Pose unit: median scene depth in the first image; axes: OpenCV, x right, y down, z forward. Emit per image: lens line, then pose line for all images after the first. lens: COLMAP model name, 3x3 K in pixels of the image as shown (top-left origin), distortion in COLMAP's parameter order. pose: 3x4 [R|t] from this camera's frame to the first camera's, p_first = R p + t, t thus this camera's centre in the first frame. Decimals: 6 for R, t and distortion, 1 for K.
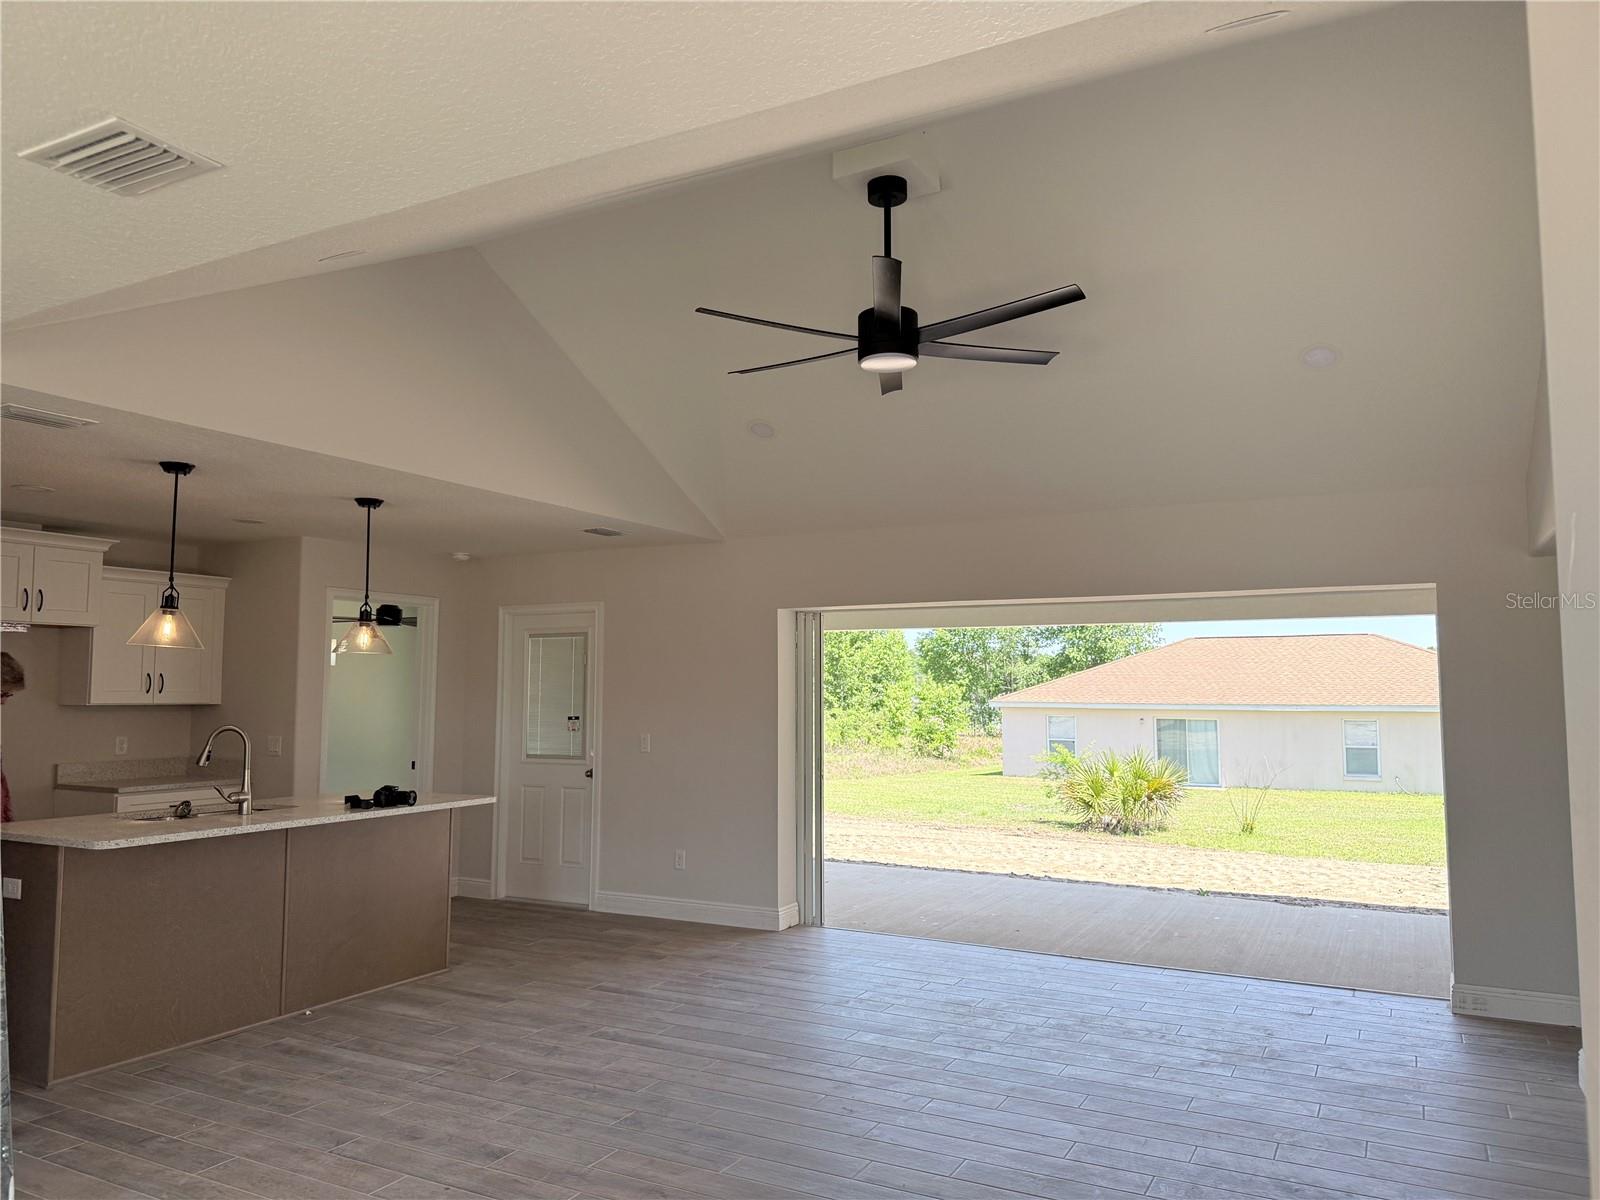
lens RADIAL K [[1122.9, 0, 786.7], [0, 1122.9, 604.5], [0, 0, 1]] dist [0.059750, -0.079835]
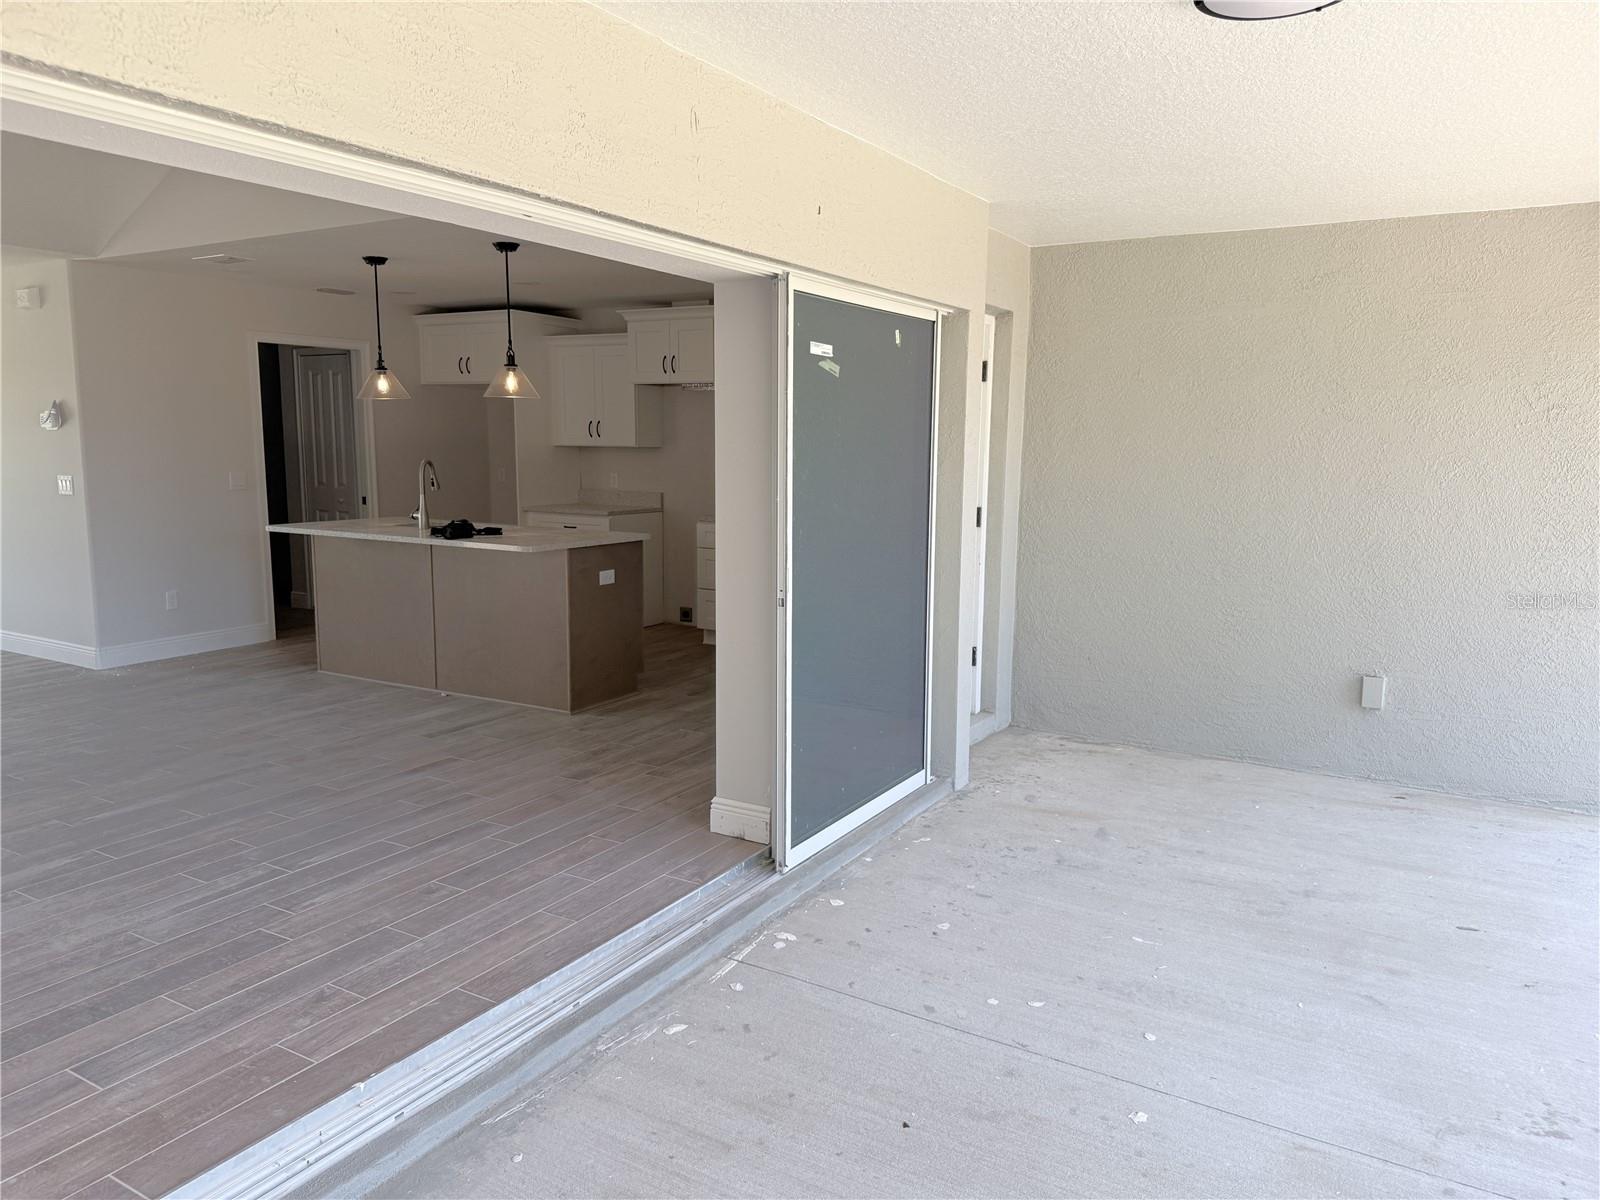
lens RADIAL K [[1122.9, 0, 793.5], [0, 1122.9, 603.7], [0, 0, 1]] dist [0.059750, -0.079835]
pose [[-0.033503, 0.143006, -0.989155, 0.739961], [0.068819, 0.987691, 0.140464, 0.112006], [0.997066, -0.063367, -0.042932, 1.390735]]
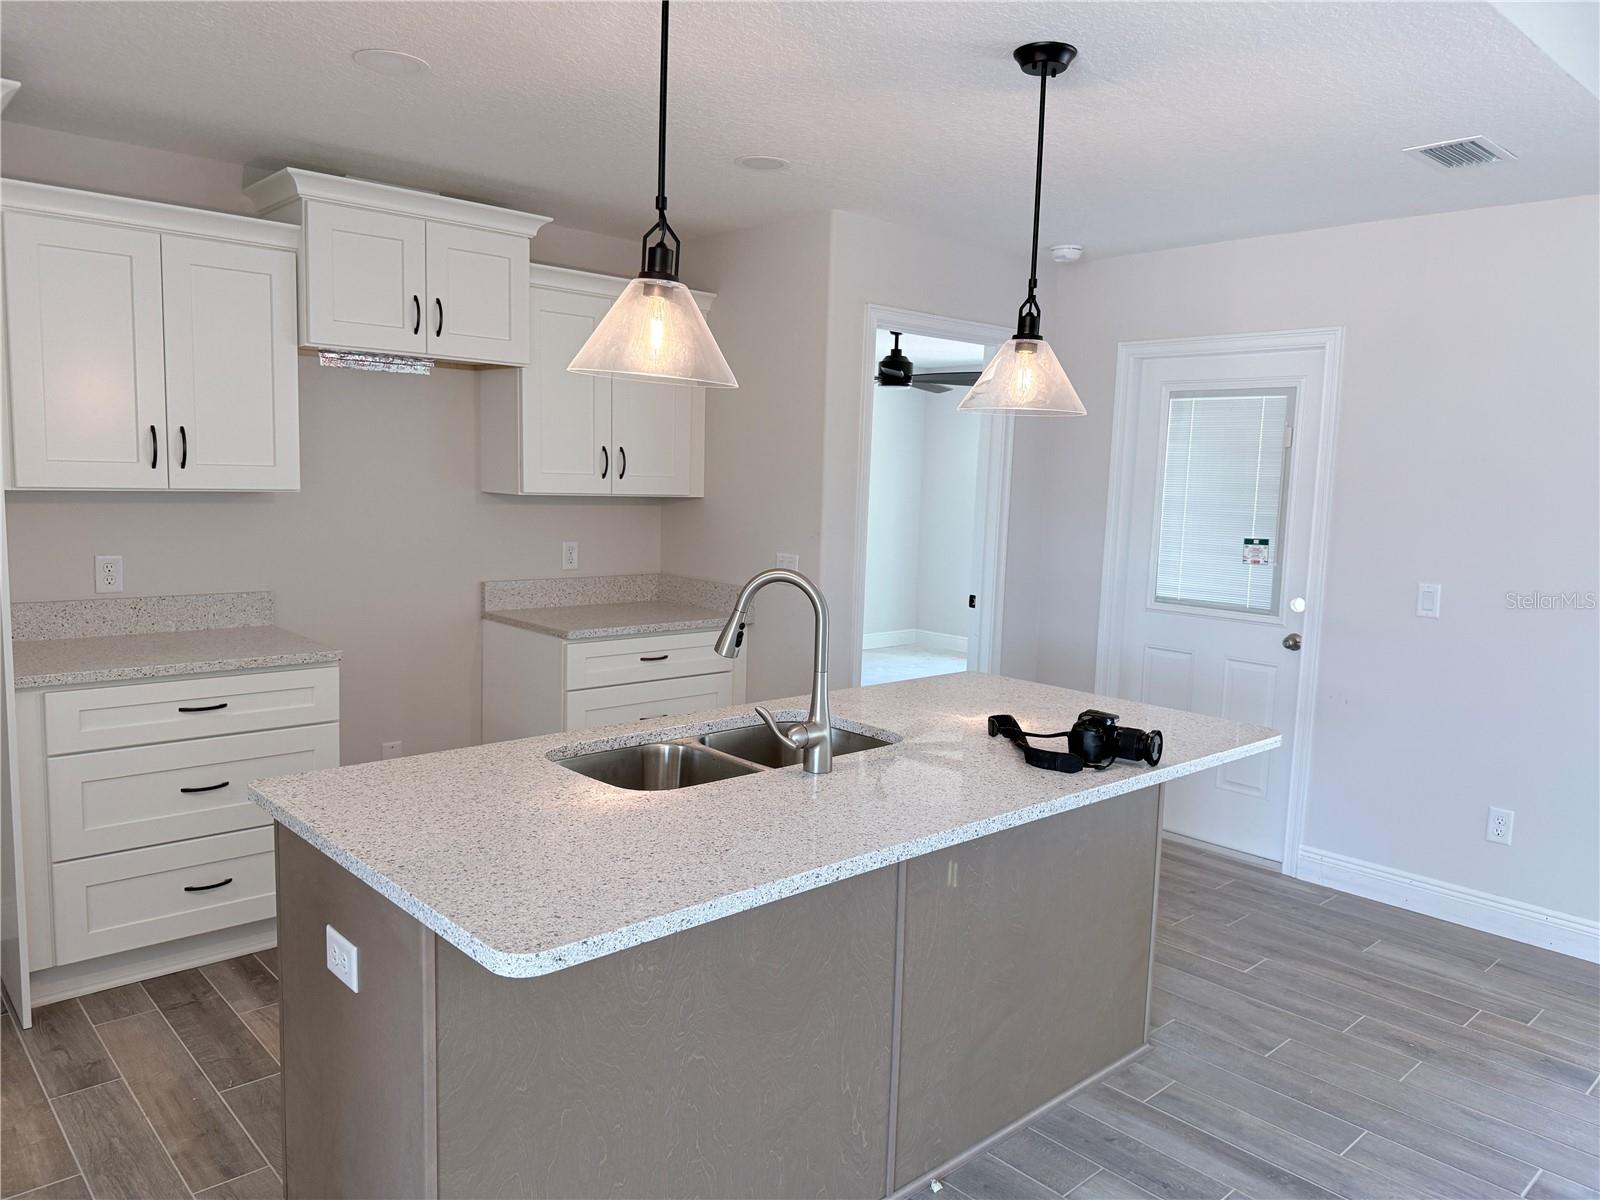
lens RADIAL K [[1122.9, 0, 799.4], [0, 1122.9, 606.0], [0, 0, 1]] dist [0.059750, -0.079835]
pose [[0.945371, 0.066474, -0.319146, -0.331386], [-0.004277, 0.981434, 0.191752, 0.036007], [0.325967, -0.179912, 0.928104, 0.573087]]
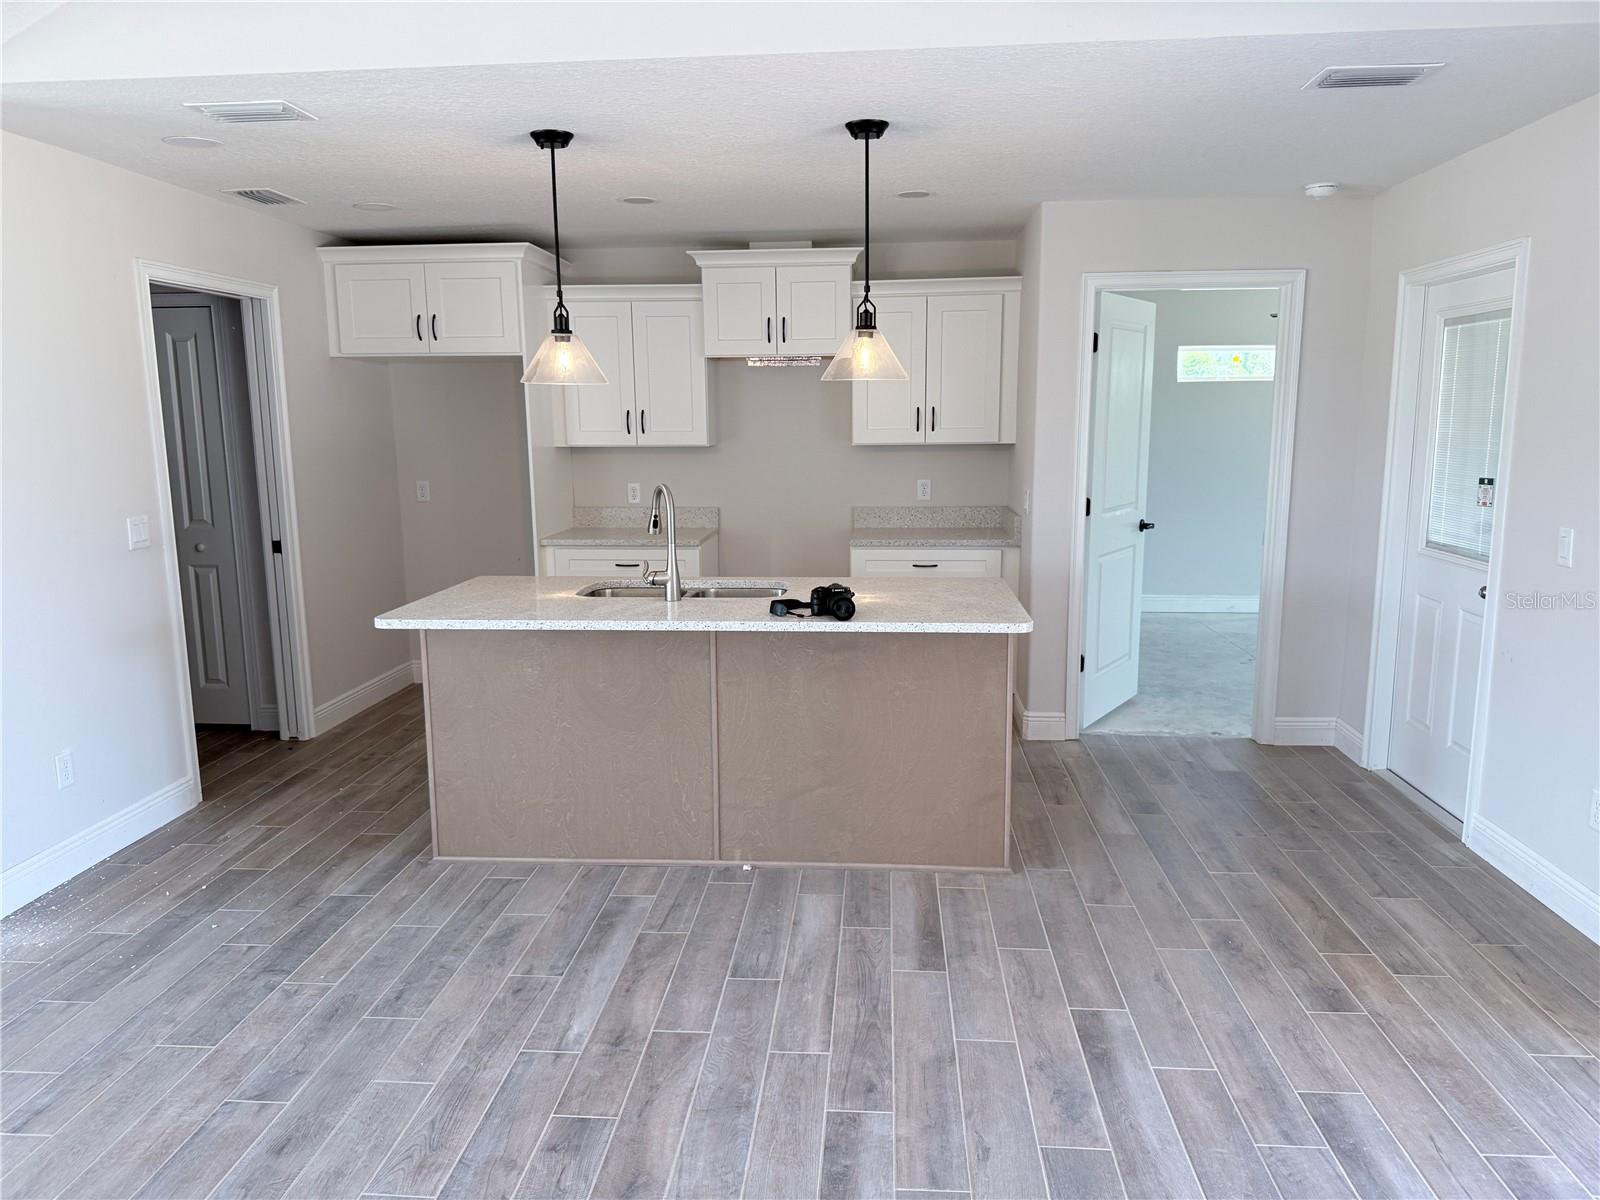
lens RADIAL K [[1122.9, 0, 799.6], [0, 1122.9, 606.2], [0, 0, 1]] dist [0.059750, -0.079835]
pose [[0.410379, 0.148964, -0.899666, 0.232235], [0.079700, 0.976934, 0.198113, 0.042282], [0.908425, -0.153005, 0.389041, 0.742208]]
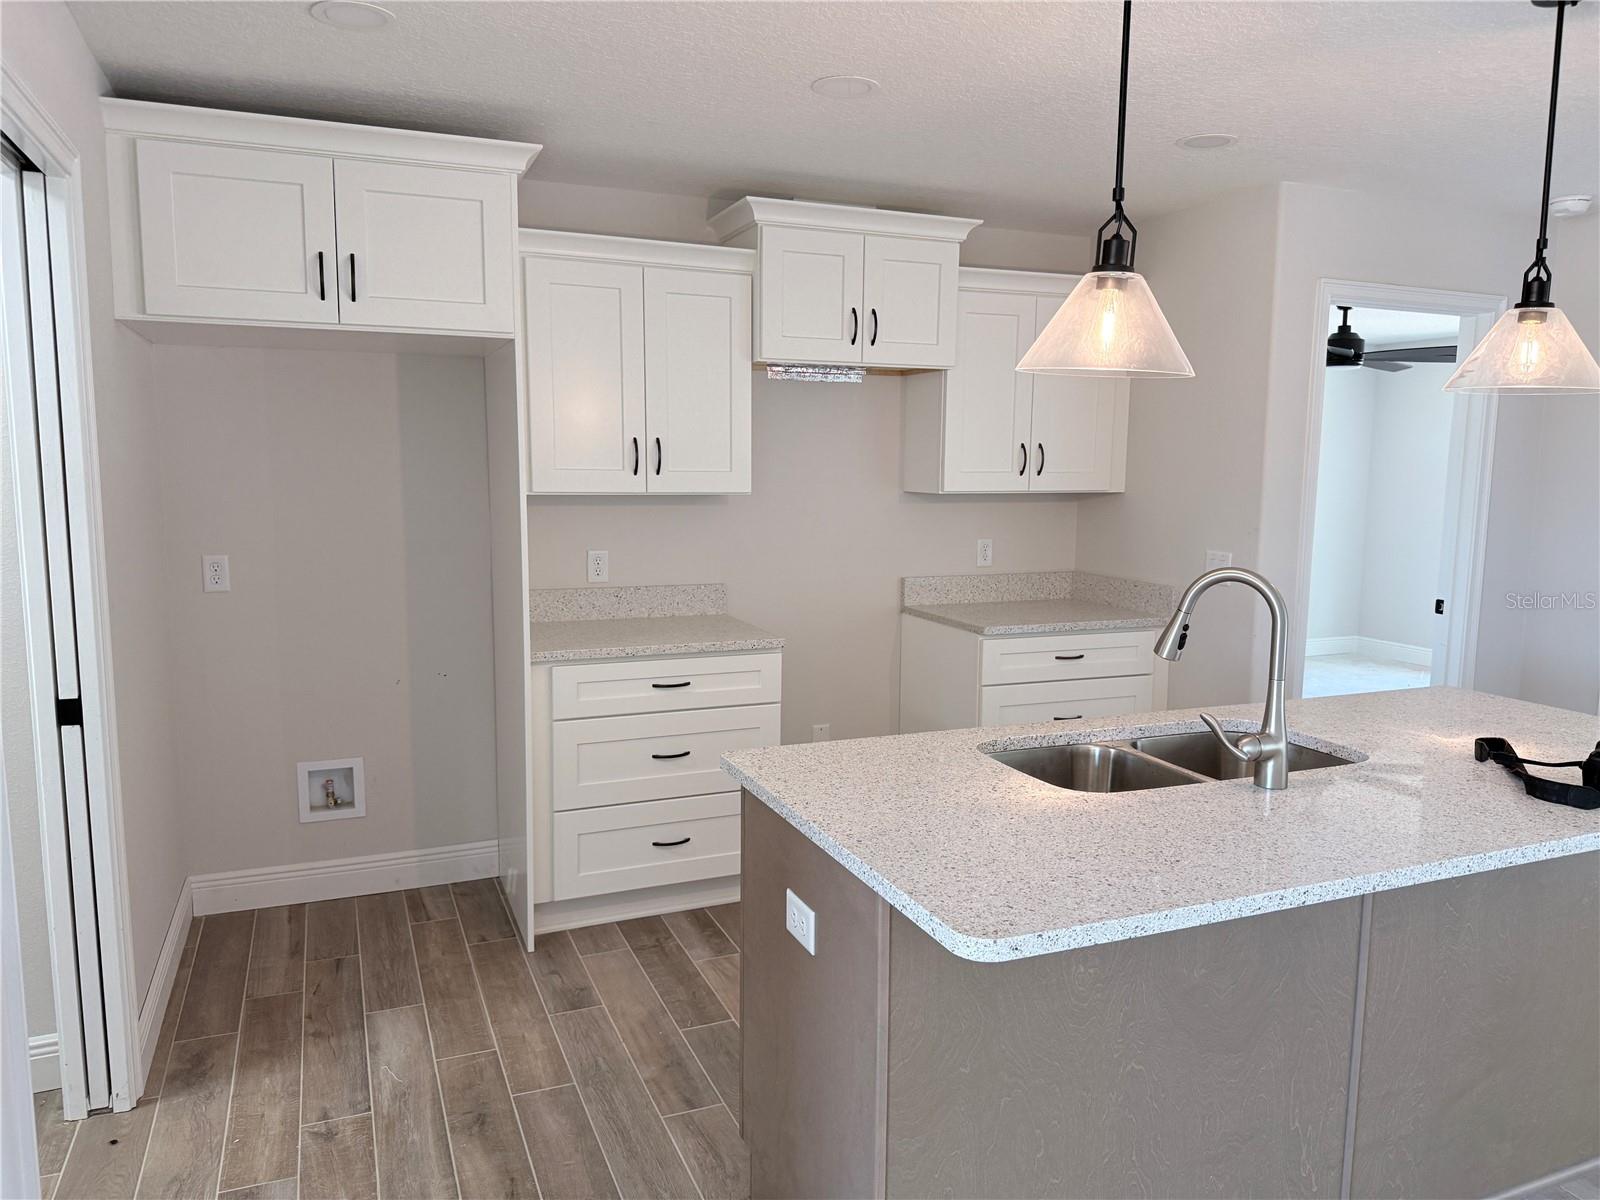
lens RADIAL K [[1122.9, 0, 800.0], [0, 1122.9, 601.9], [0, 0, 1]] dist [0.059750, -0.079835]
pose [[0.779178, 0.084899, -0.621026, -0.343018], [0.039787, 0.982087, 0.184177, 0.035357], [0.625538, -0.168216, 0.761843, 0.562616]]
